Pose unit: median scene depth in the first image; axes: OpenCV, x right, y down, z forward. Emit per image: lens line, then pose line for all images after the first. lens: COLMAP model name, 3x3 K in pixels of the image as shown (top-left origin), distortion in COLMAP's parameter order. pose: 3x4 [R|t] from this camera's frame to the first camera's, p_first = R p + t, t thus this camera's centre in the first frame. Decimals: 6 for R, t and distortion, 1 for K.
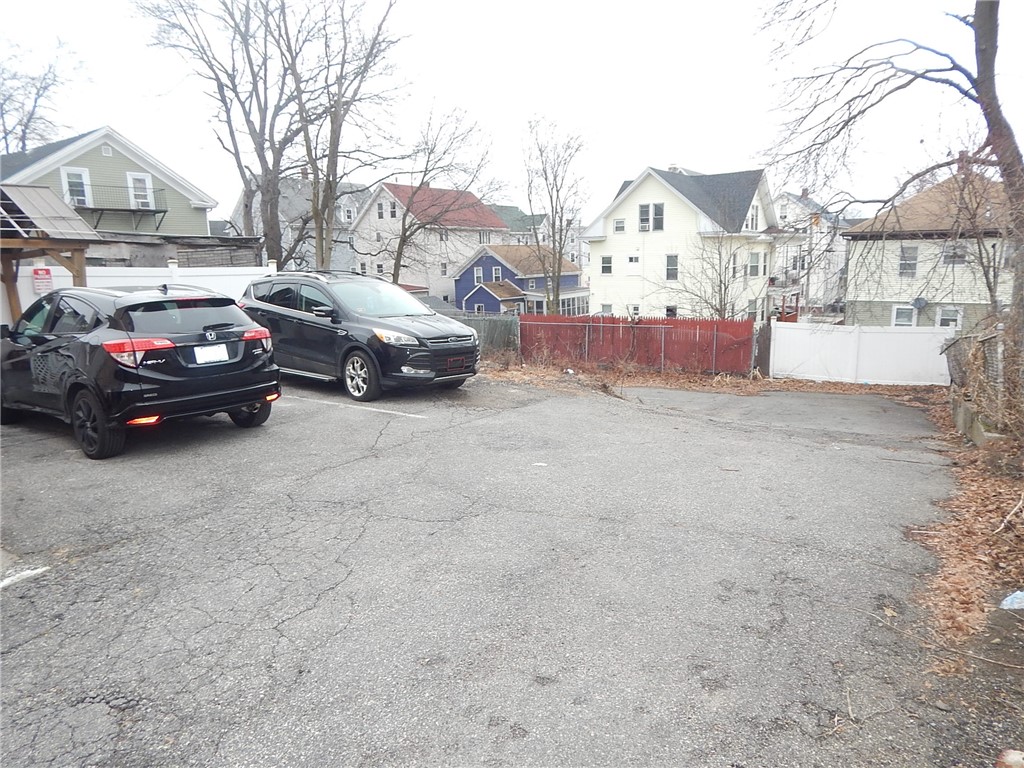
lens RADIAL K [[683.6, 0, 508.2], [0, 683.6, 381.2], [0, 0, 1]] dist [0.004305, -0.000176]
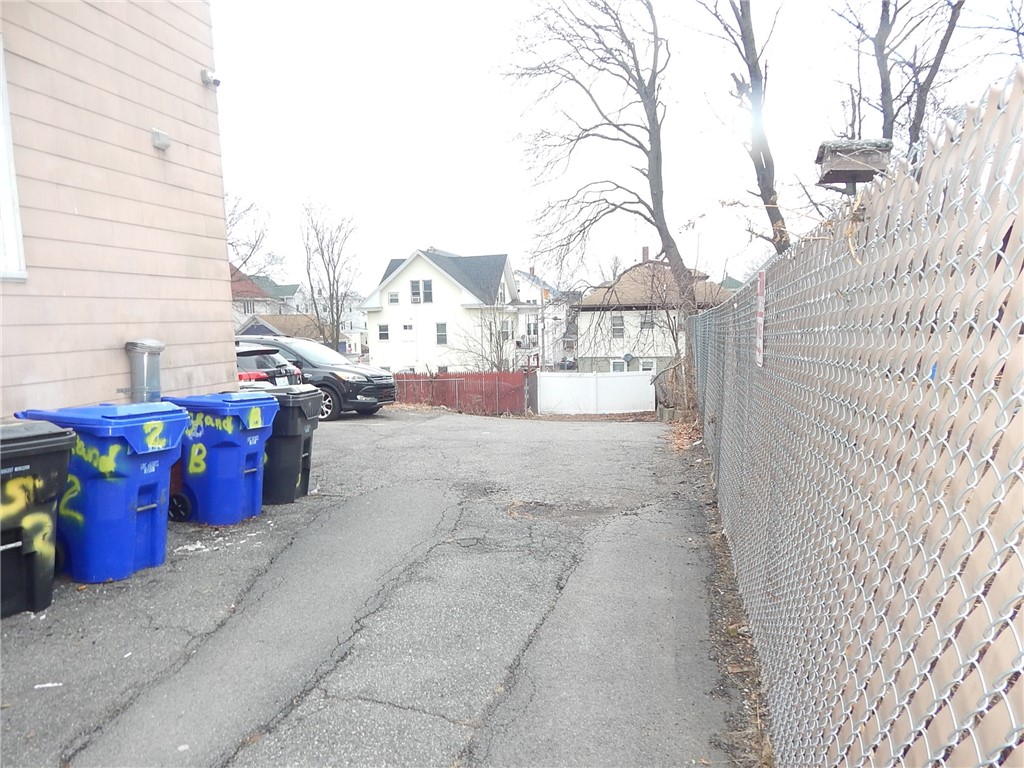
lens RADIAL K [[683.6, 0, 513.0], [0, 683.6, 384.6], [0, 0, 1]] dist [0.004305, -0.000176]
pose [[0.926399, -0.039334, 0.374483, -0.092601], [0.074182, 0.994103, -0.079097, 0.023087], [-0.369163, 0.101055, 0.923854, -0.123446]]
